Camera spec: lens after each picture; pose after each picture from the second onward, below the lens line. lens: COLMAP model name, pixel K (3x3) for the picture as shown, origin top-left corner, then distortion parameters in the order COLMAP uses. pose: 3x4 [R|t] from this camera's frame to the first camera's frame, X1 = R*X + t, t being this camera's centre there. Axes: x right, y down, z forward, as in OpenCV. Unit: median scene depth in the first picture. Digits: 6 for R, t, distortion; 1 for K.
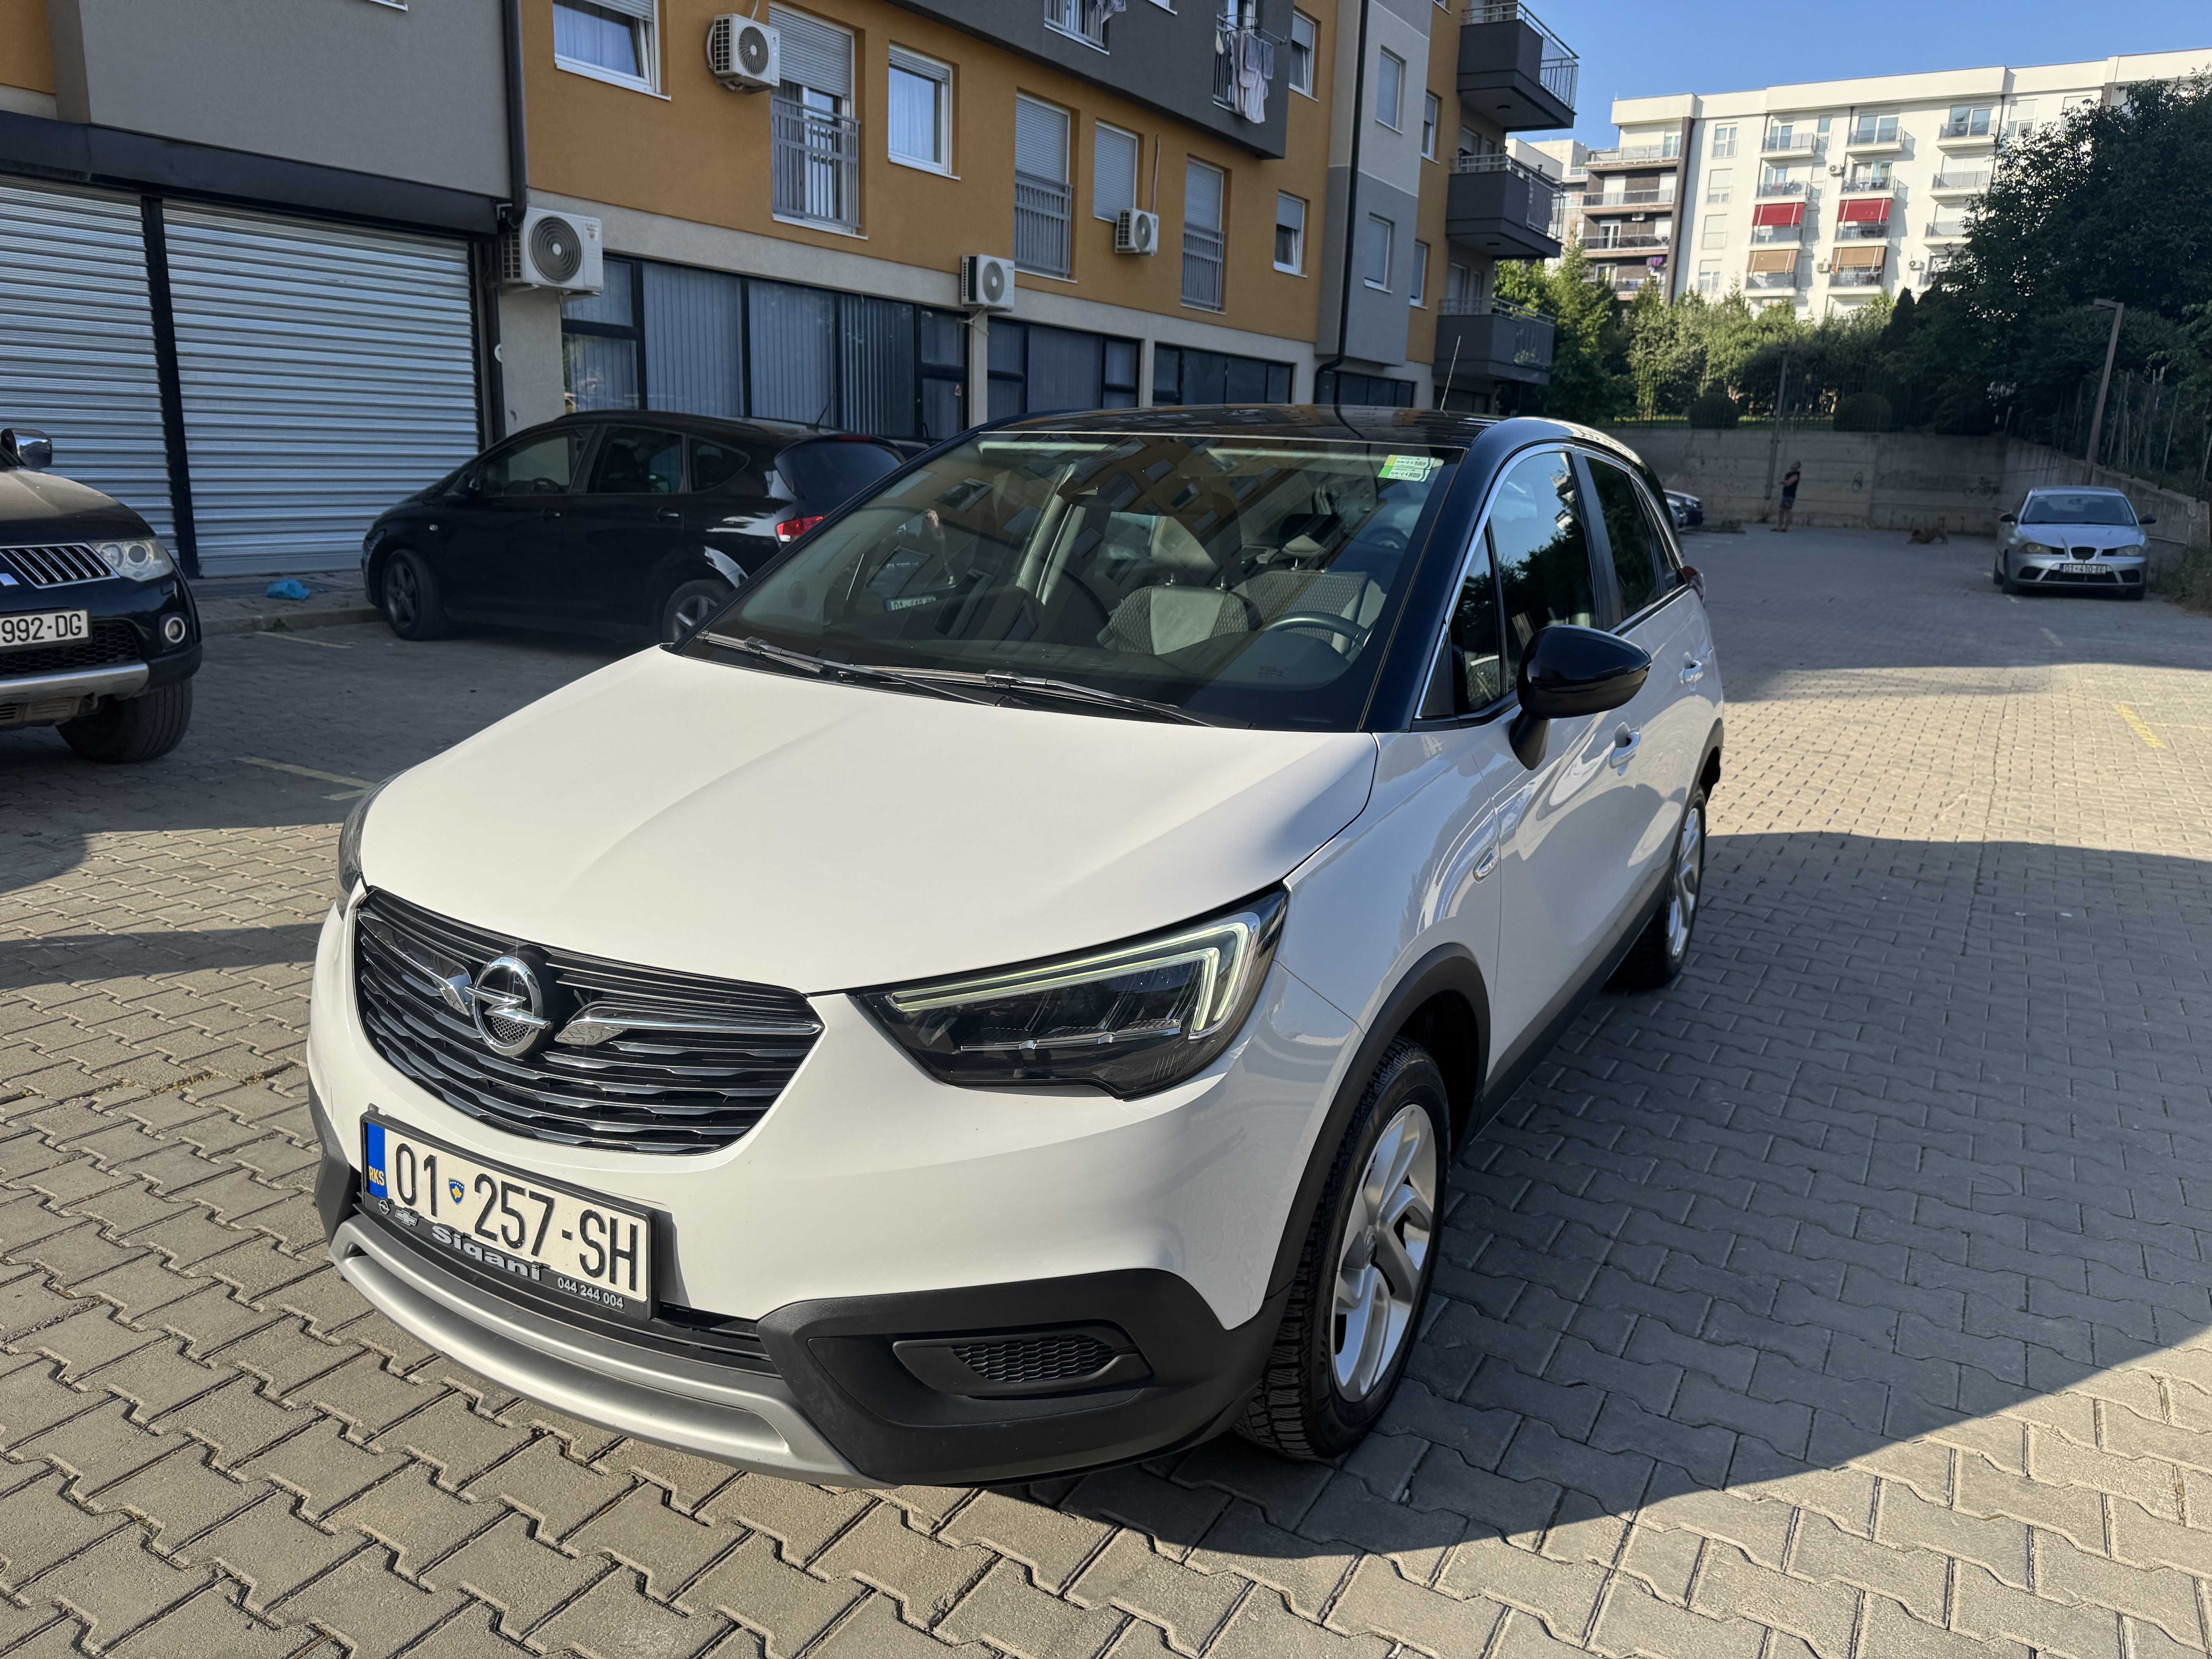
lens RADIAL K [[1535.1, 0, 1094.1], [0, 1535.1, 822.6], [0, 0, 1]] dist [0.000165, -0.006629]
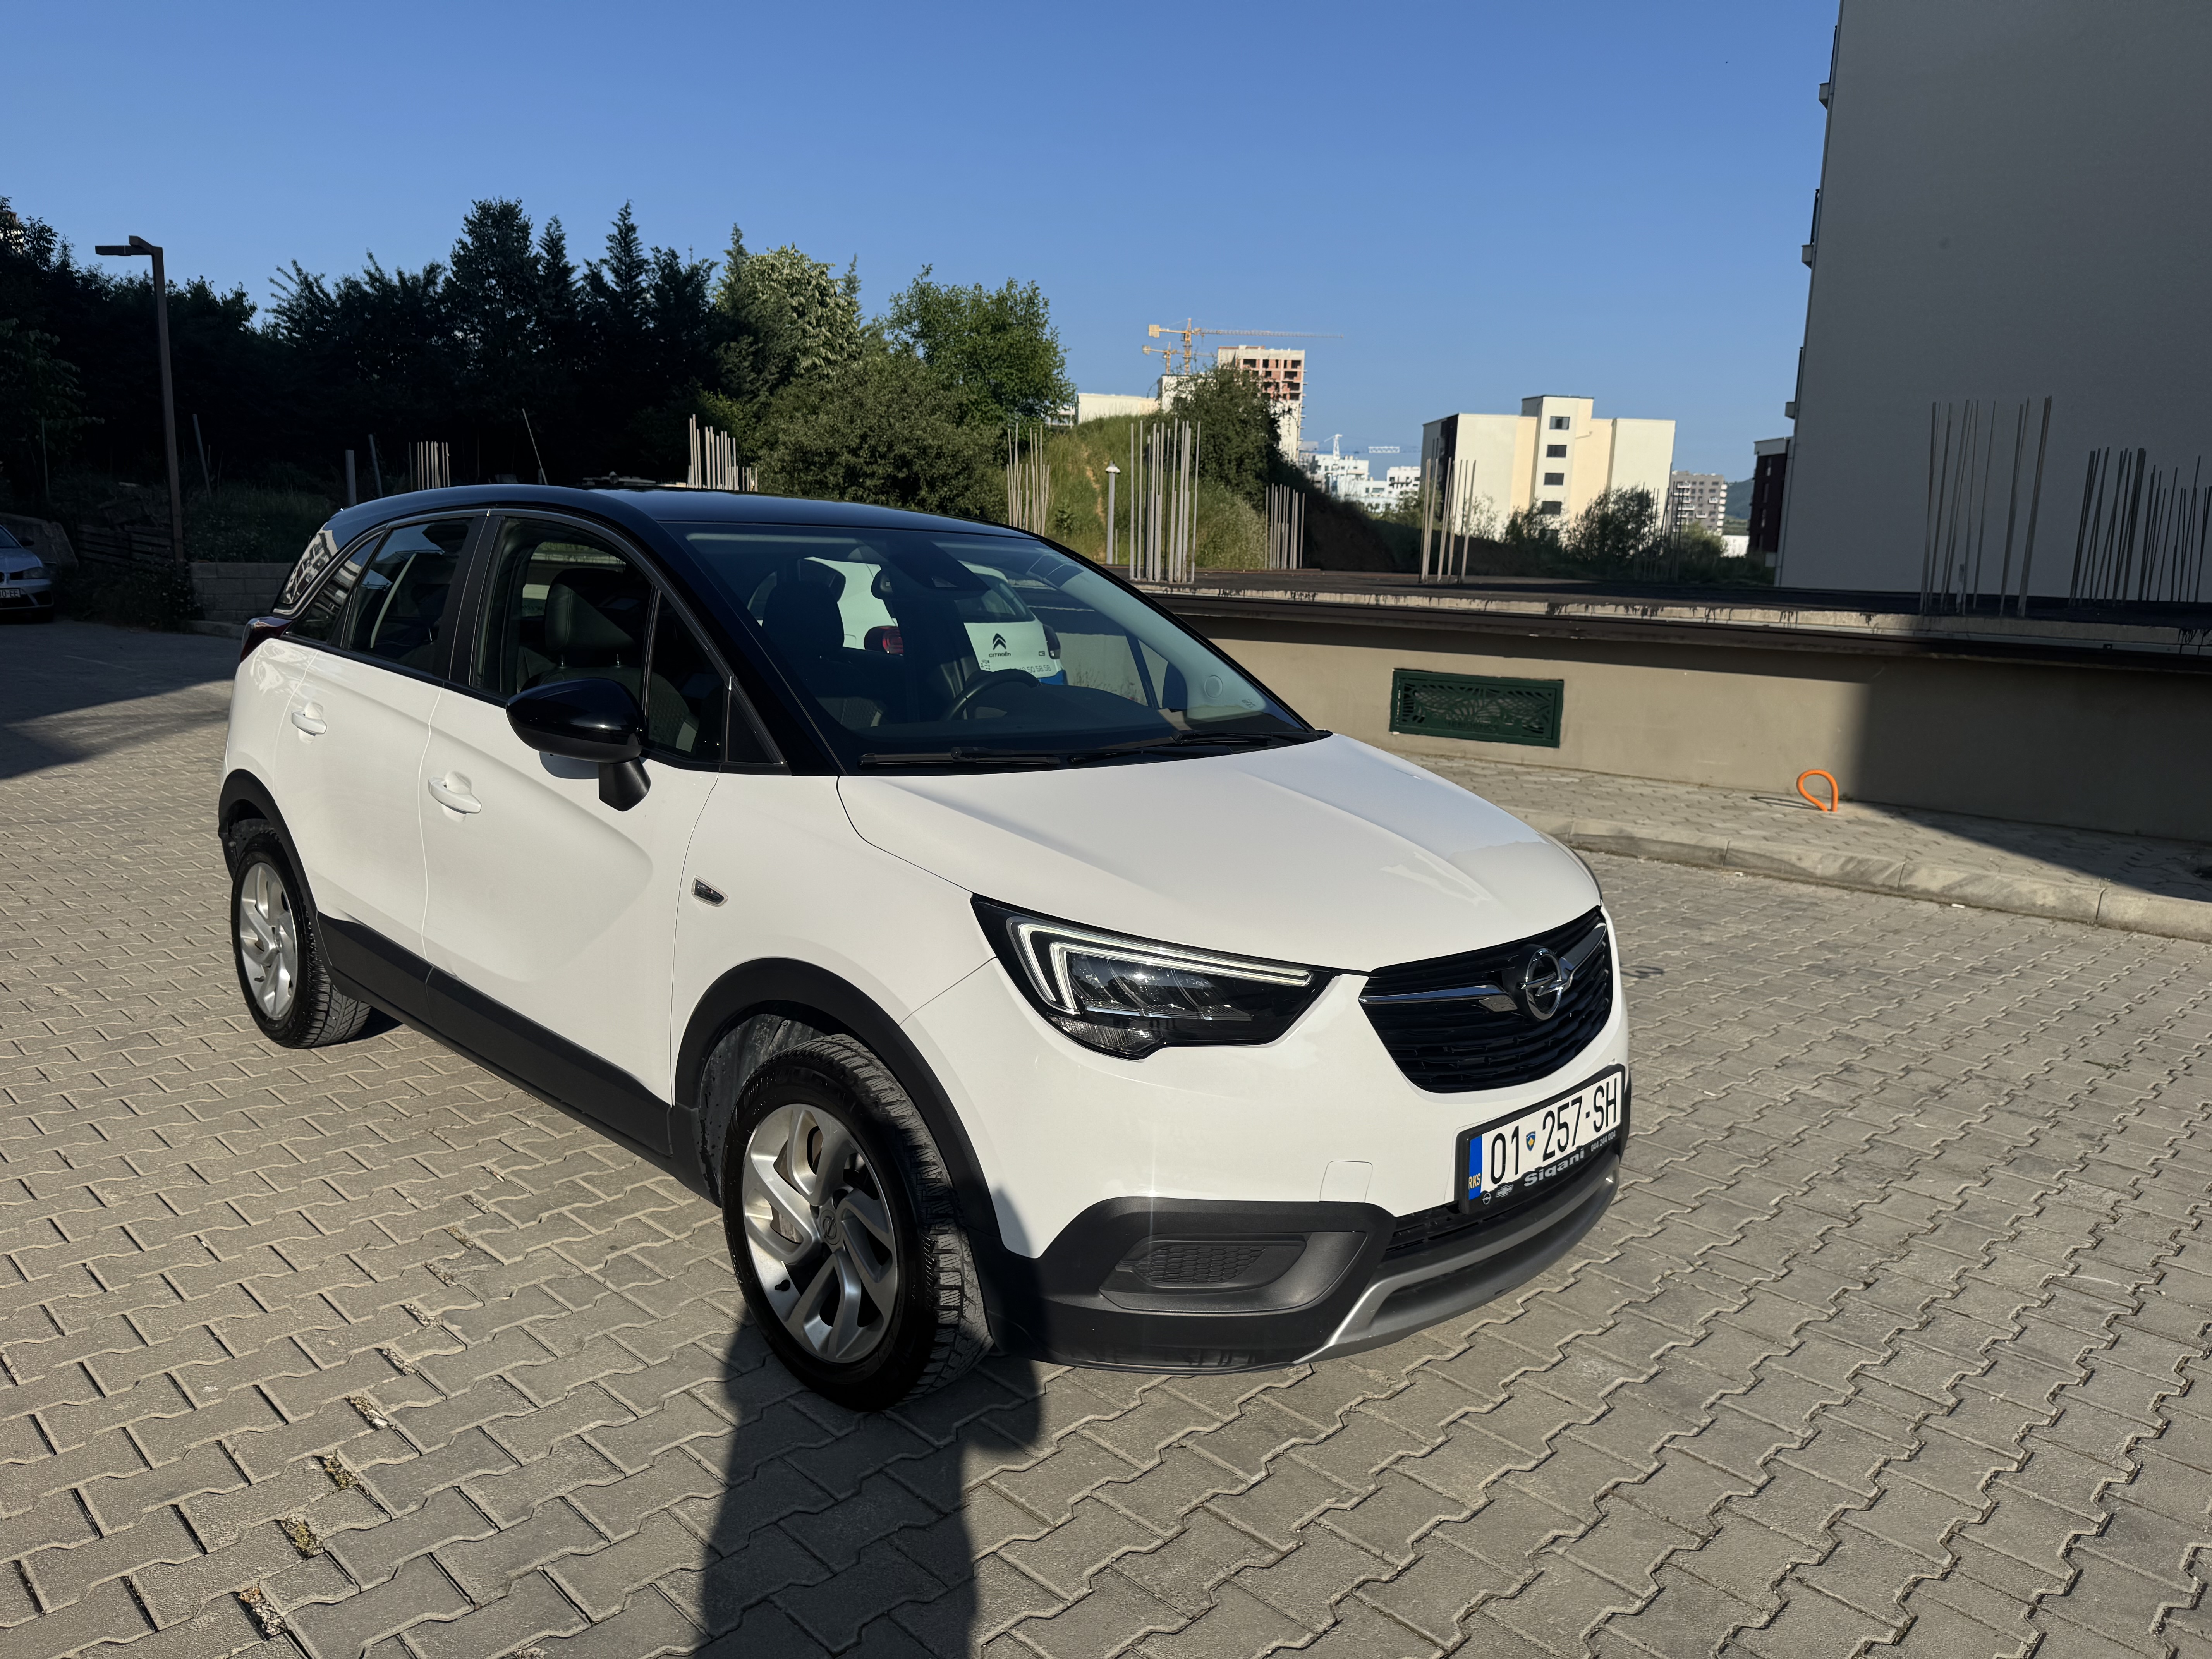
lens RADIAL K [[1535.1, 0, 1109.0], [0, 1535.1, 840.8], [0, 0, 1]] dist [0.000165, -0.006629]
pose [[0.261583, -0.198193, 0.944613, -1.713952], [0.195078, 0.969348, 0.149361, -0.277774], [-0.945261, 0.145203, 0.292228, 0.927532]]
